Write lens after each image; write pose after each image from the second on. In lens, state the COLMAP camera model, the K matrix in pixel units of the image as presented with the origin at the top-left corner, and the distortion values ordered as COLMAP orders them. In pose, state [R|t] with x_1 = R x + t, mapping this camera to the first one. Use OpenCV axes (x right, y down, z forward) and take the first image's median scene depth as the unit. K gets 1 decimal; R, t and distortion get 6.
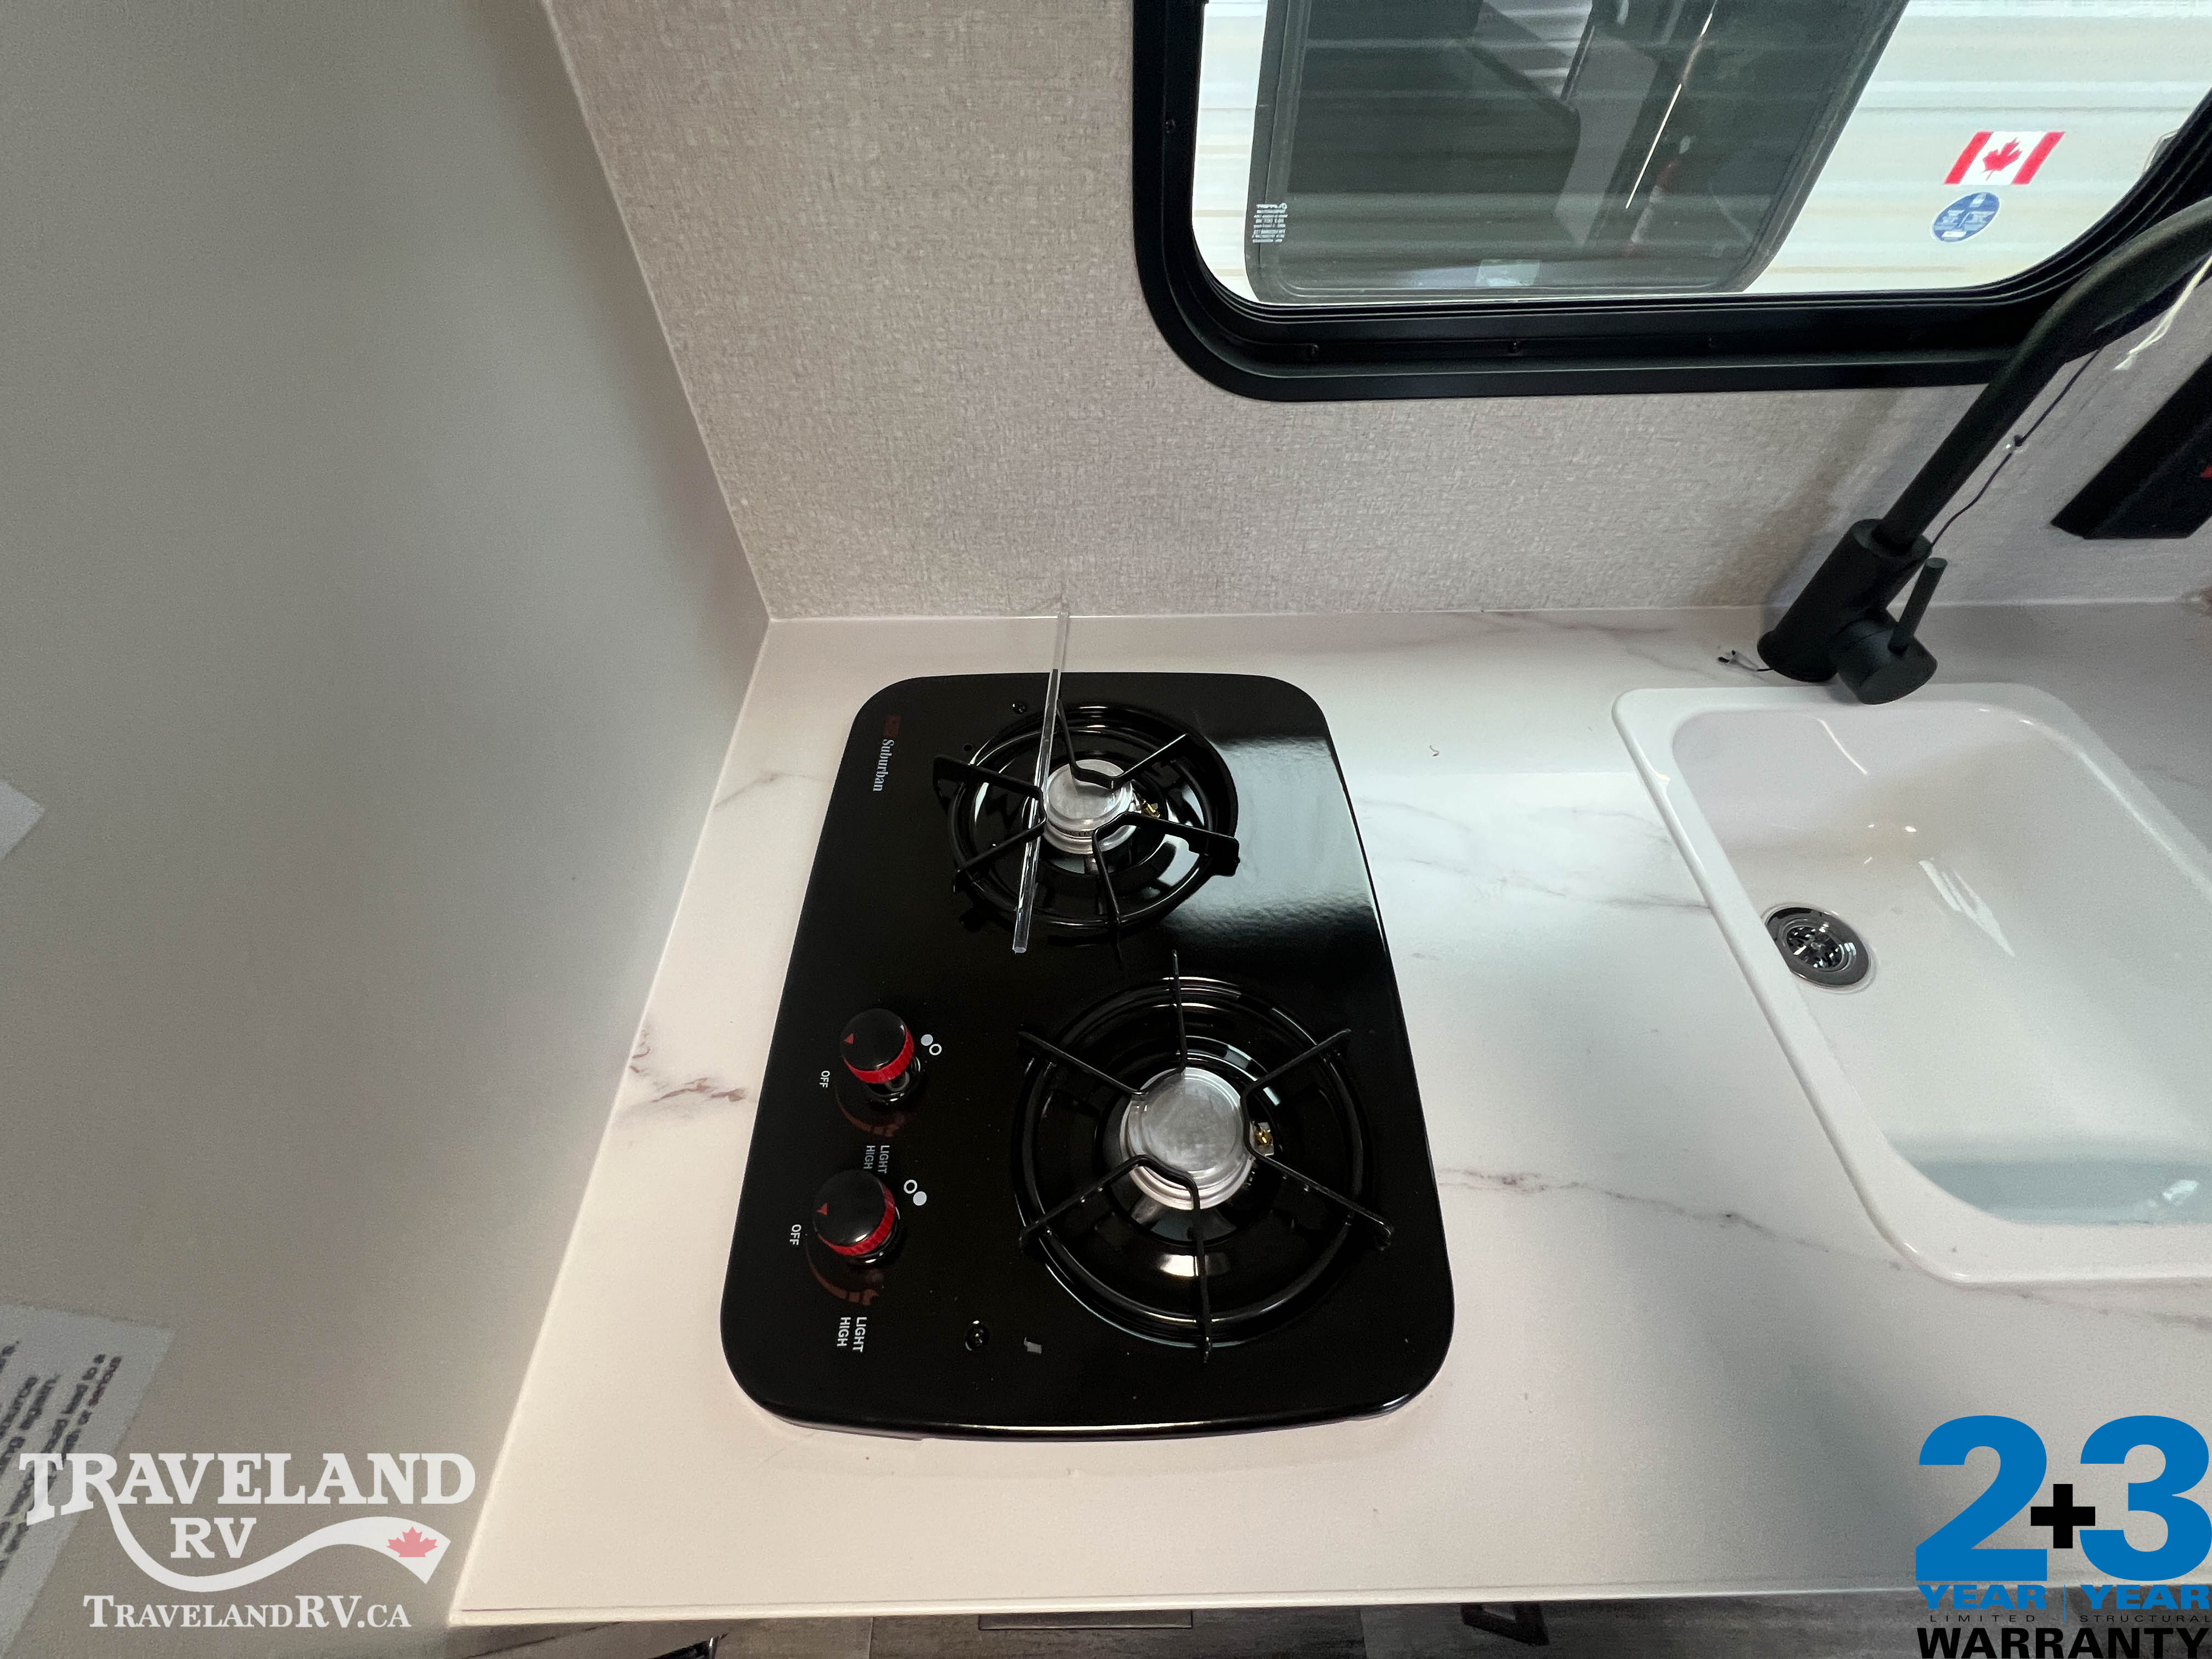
lens RADIAL K [[907.2, 0, 1097.1], [0, 907.2, 826.2], [0, 0, 1]] dist [-0.002112, -0.000643]
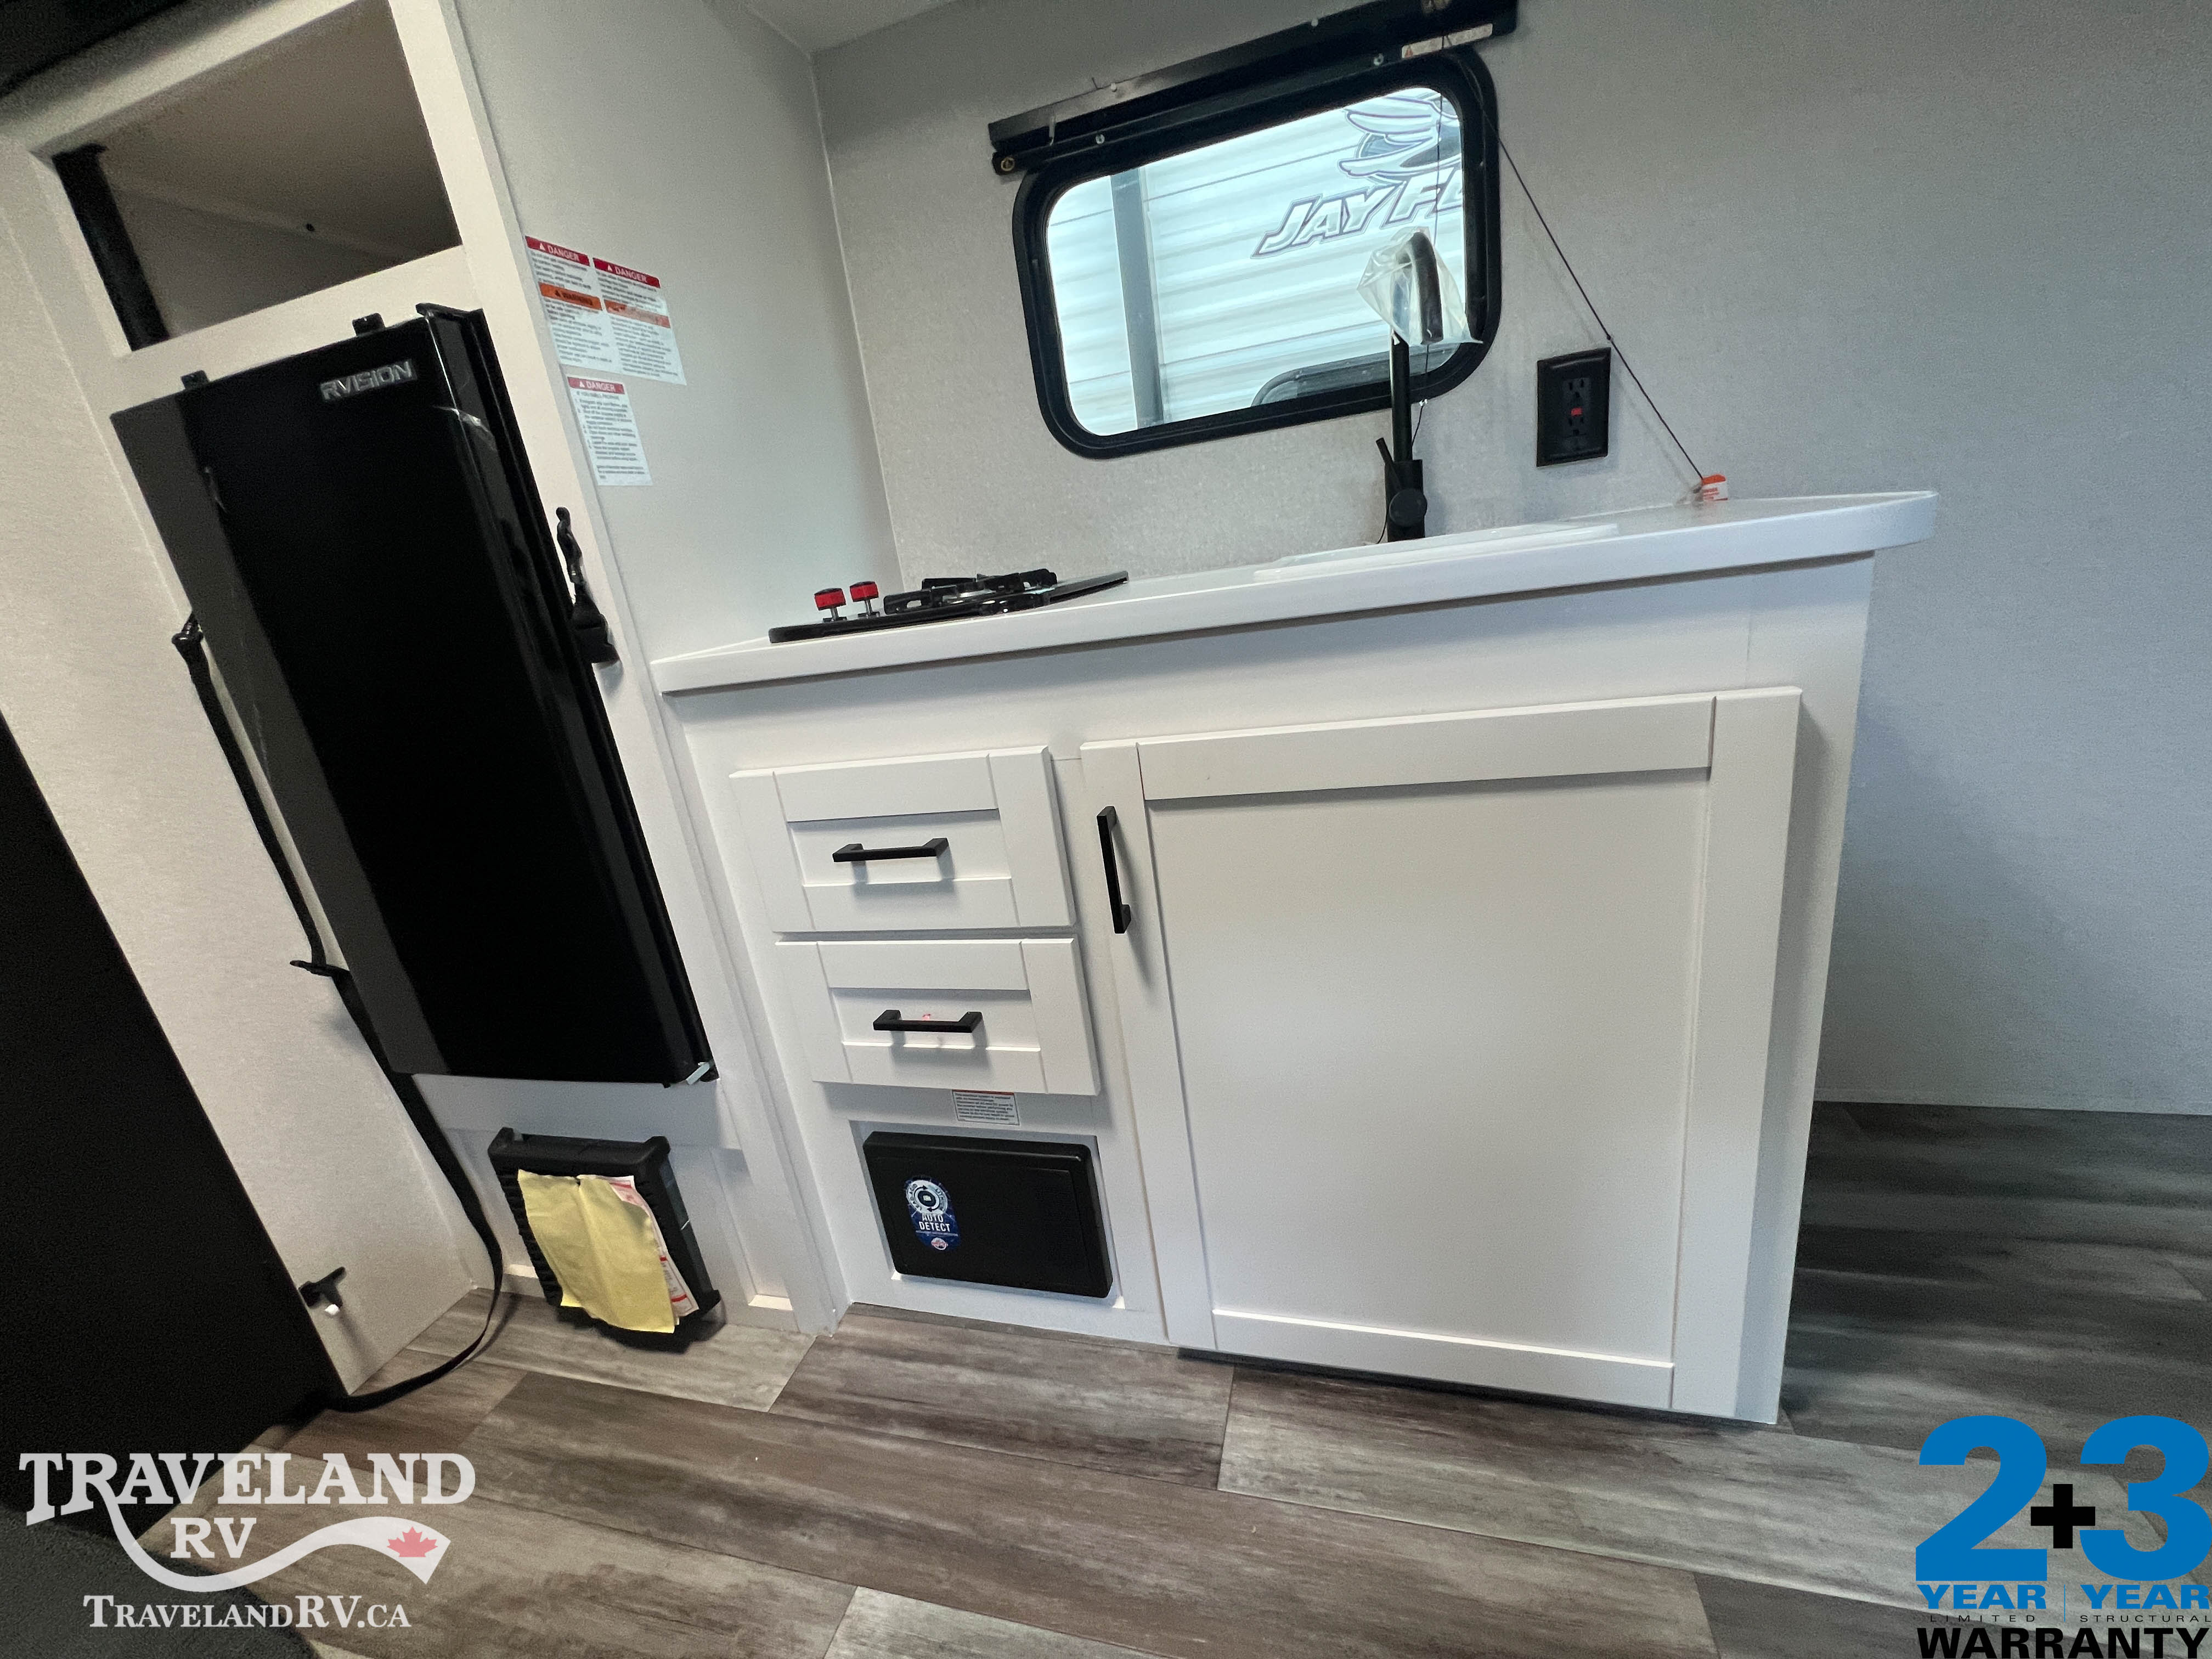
lens RADIAL K [[892.9, 0, 1101.5], [0, 892.9, 833.0], [0, 0, 1]] dist [0.000106, 0.000360]
pose [[0.952077, -0.033152, -0.304058, 0.777942], [-0.138483, 0.839653, -0.525172, 1.410046], [0.272713, 0.542111, 0.794823, -0.282620]]
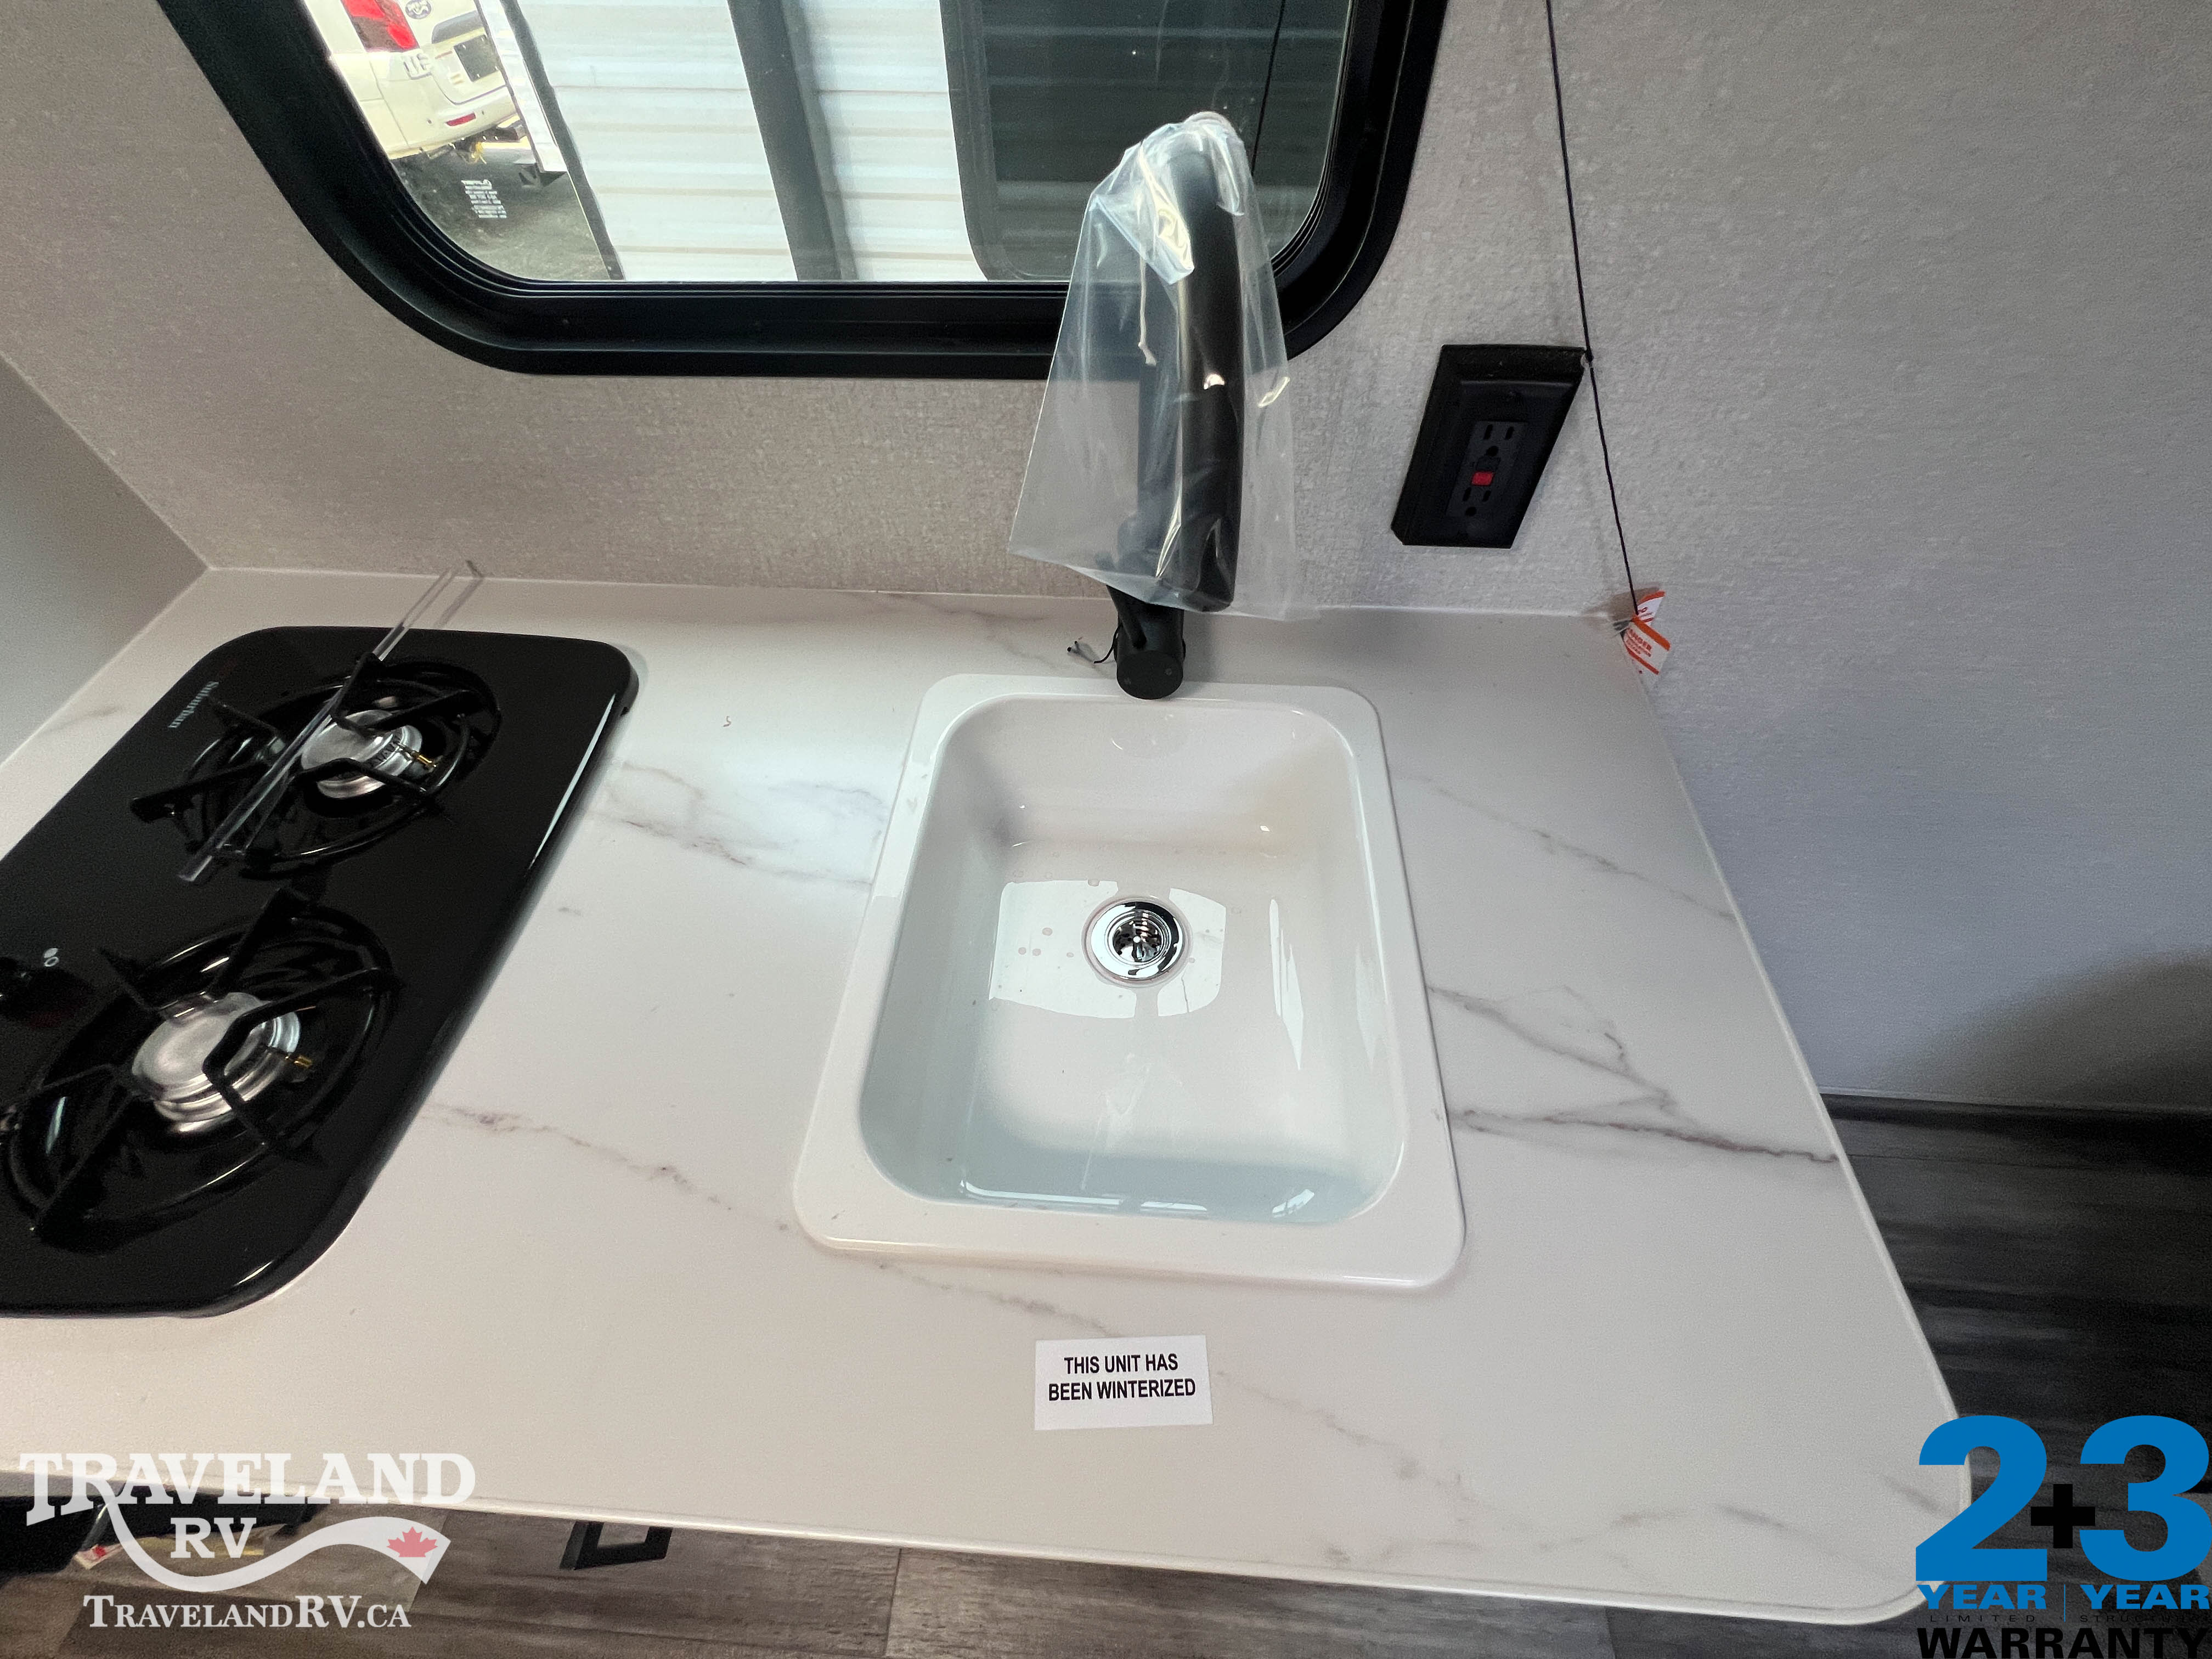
lens RADIAL K [[882.7, 0, 1099.5], [0, 882.7, 826.7], [0, 0, 1]] dist [0.001302, 0.000219]
pose [[0.996698, 0.062228, -0.052154, 0.845800], [-0.061128, 0.997878, 0.022421, -0.011660], [0.053439, -0.019159, 0.998387, 0.011656]]
